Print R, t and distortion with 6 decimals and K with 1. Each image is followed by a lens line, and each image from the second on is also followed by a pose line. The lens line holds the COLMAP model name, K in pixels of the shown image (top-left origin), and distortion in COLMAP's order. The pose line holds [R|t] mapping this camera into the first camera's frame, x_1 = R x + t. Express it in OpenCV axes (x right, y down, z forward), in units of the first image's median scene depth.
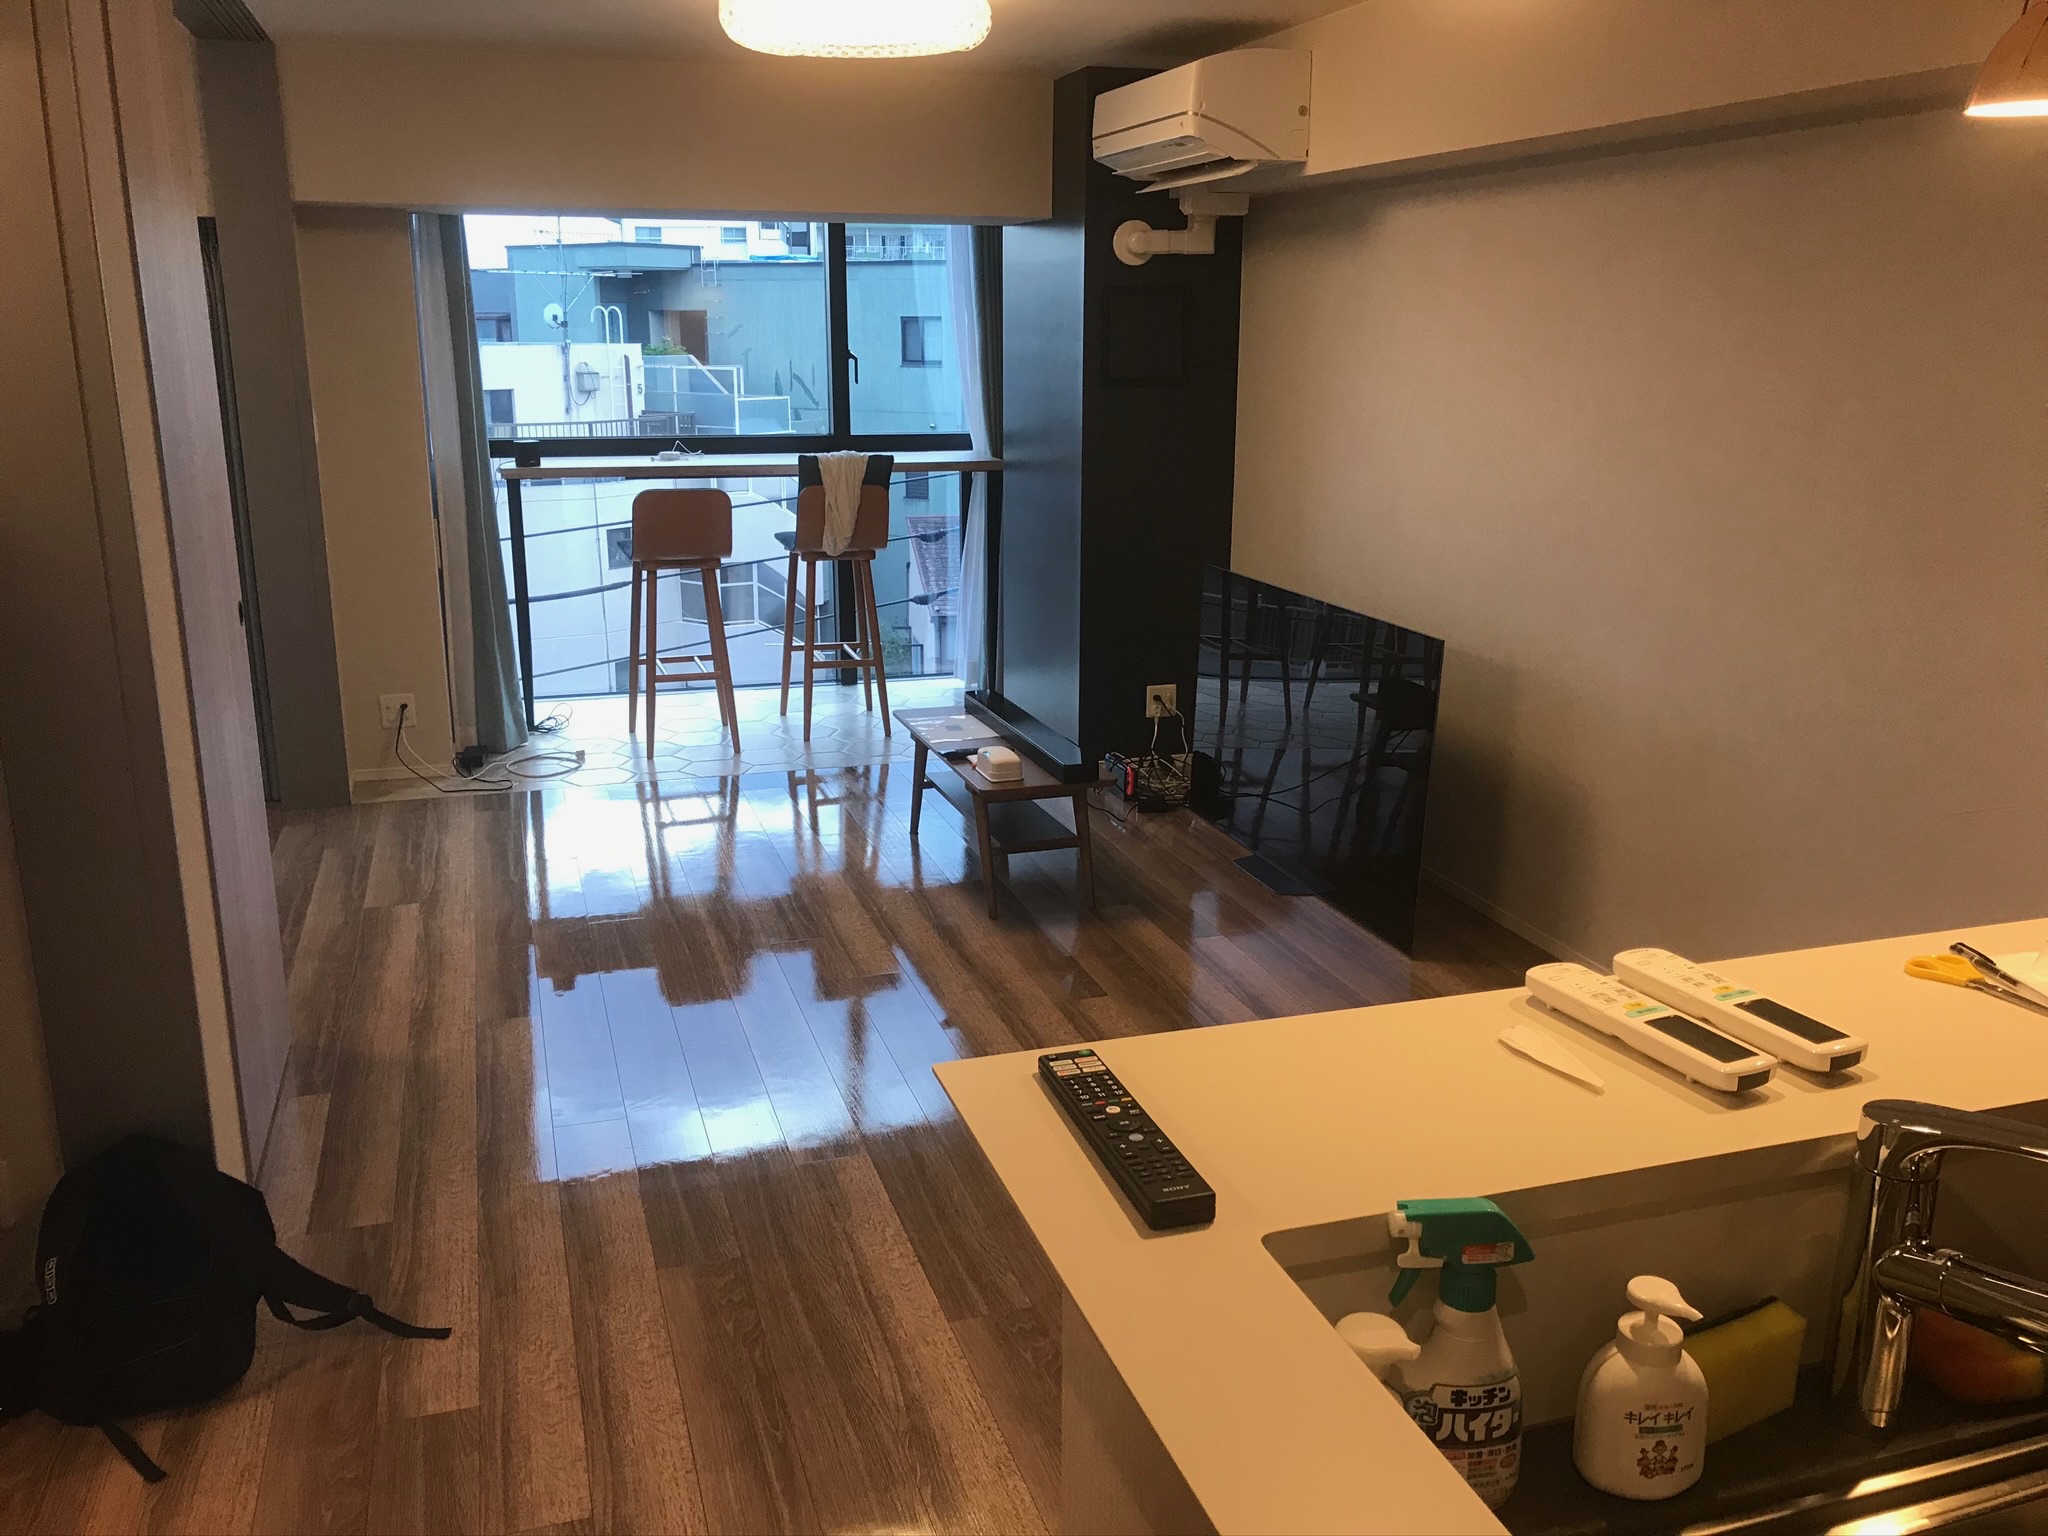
lens RADIAL K [[1664.1, 0, 1025.6], [0, 1664.1, 765.3], [0, 0, 1]] dist [0.007956, 0.003252]
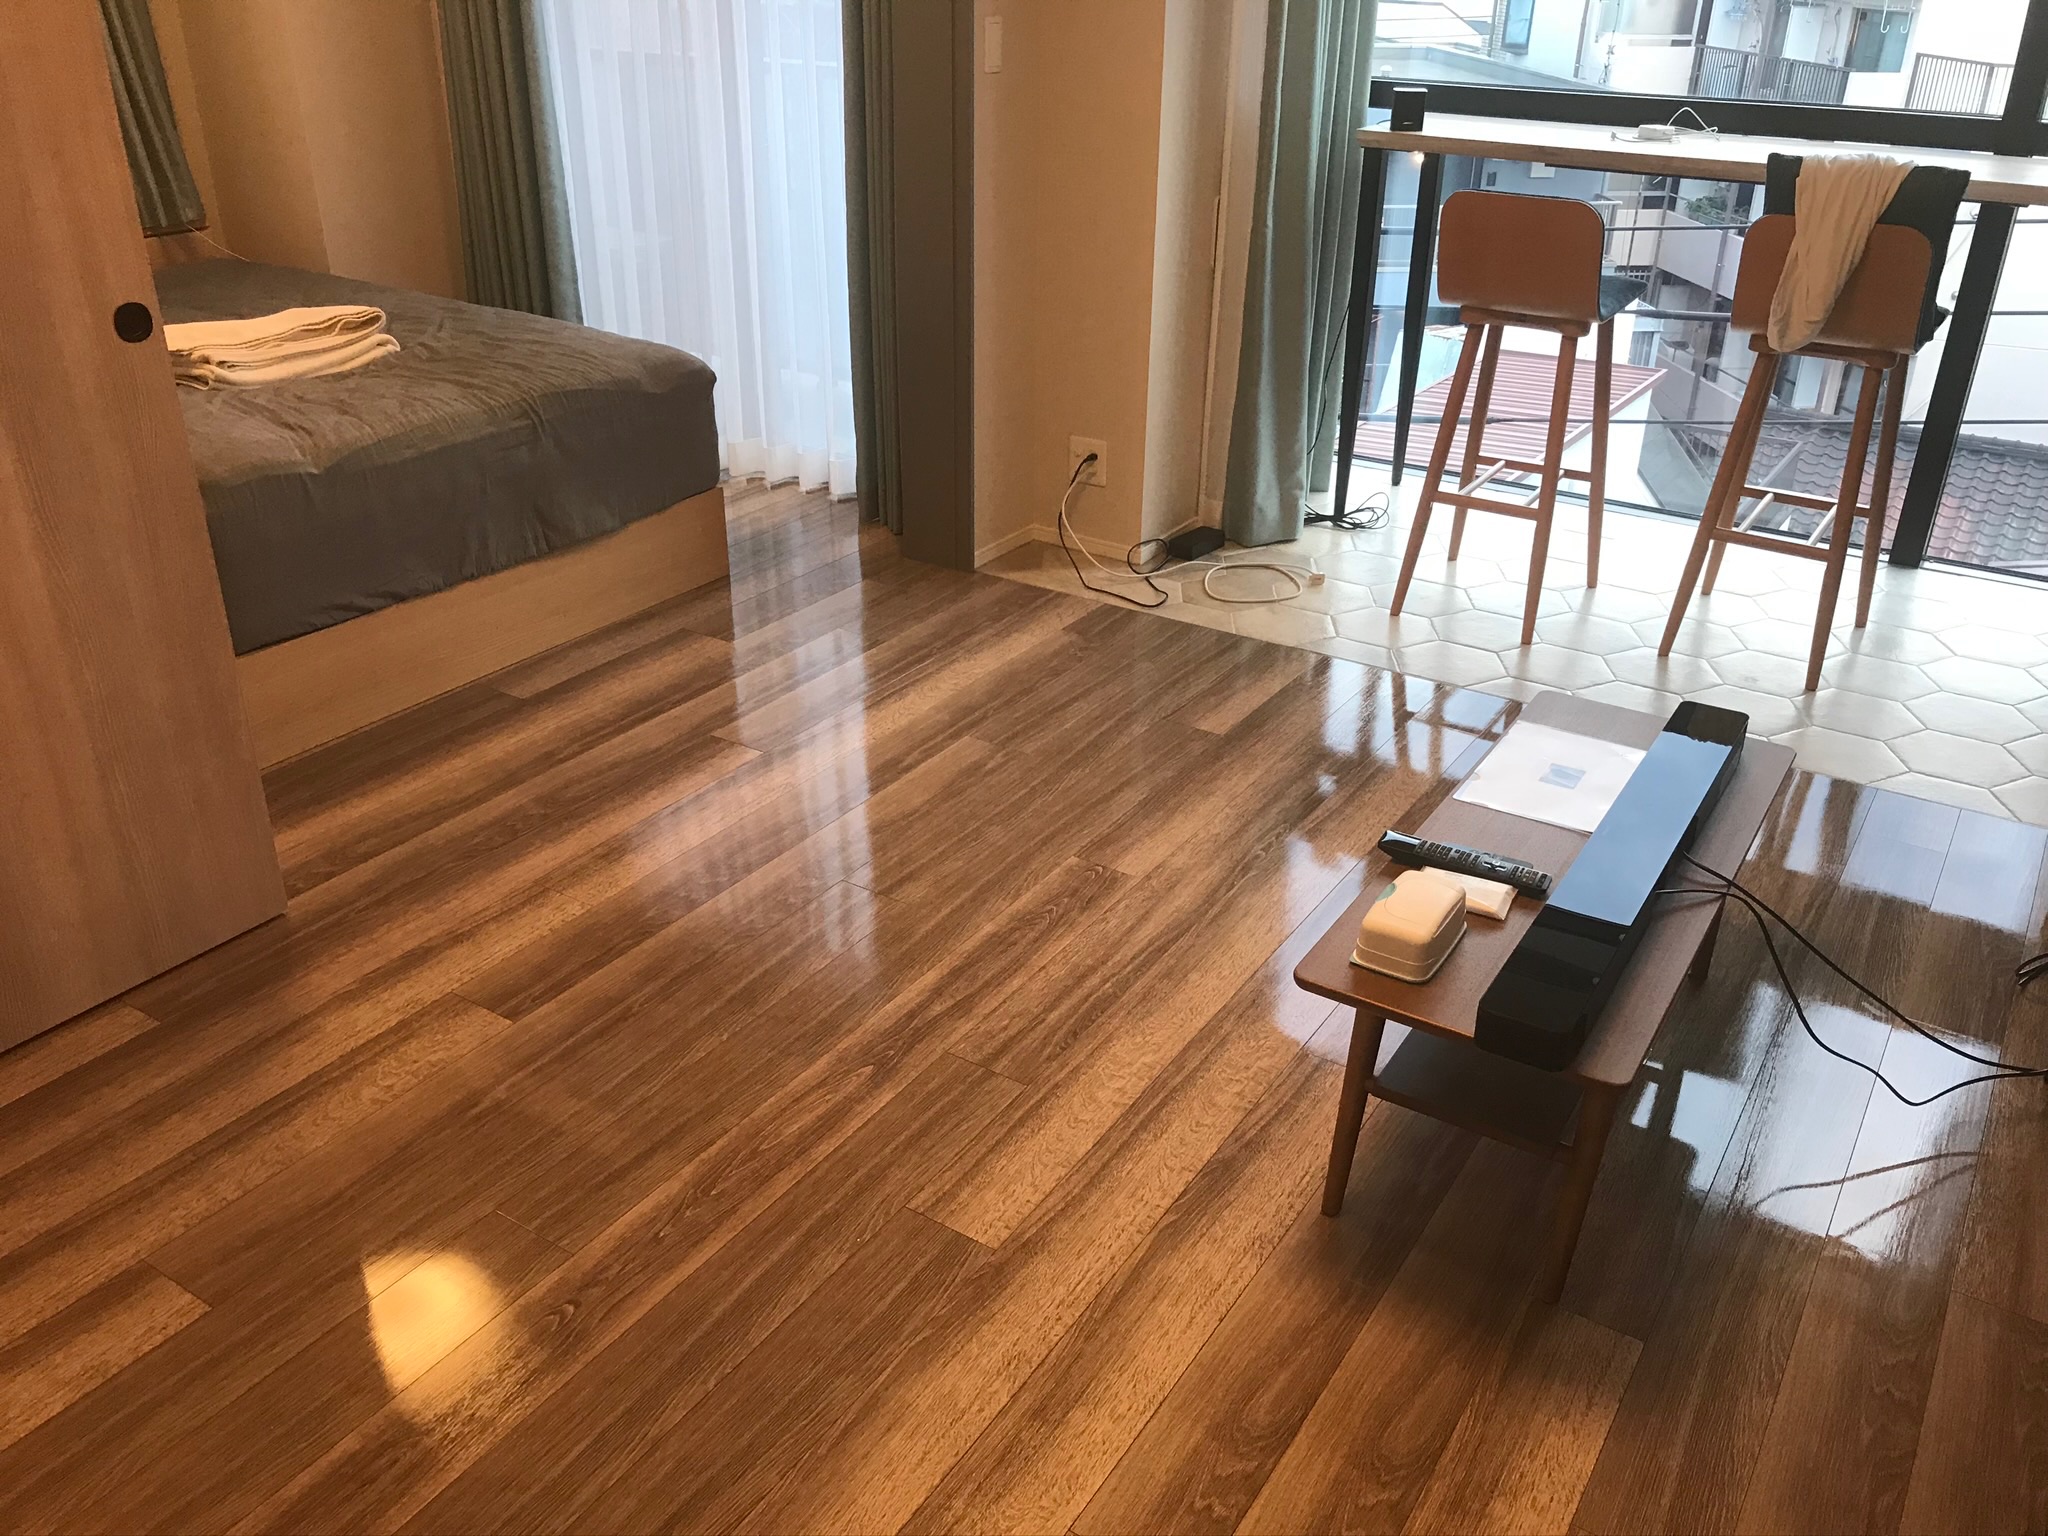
lens RADIAL K [[1664.1, 0, 1022.5], [0, 1664.1, 766.8], [0, 0, 1]] dist [0.007956, 0.003252]
pose [[0.638520, 0.347064, -0.686906, 0.207106], [-0.203988, 0.936941, 0.283778, -0.140999], [0.742079, -0.041077, 0.669052, 0.616585]]
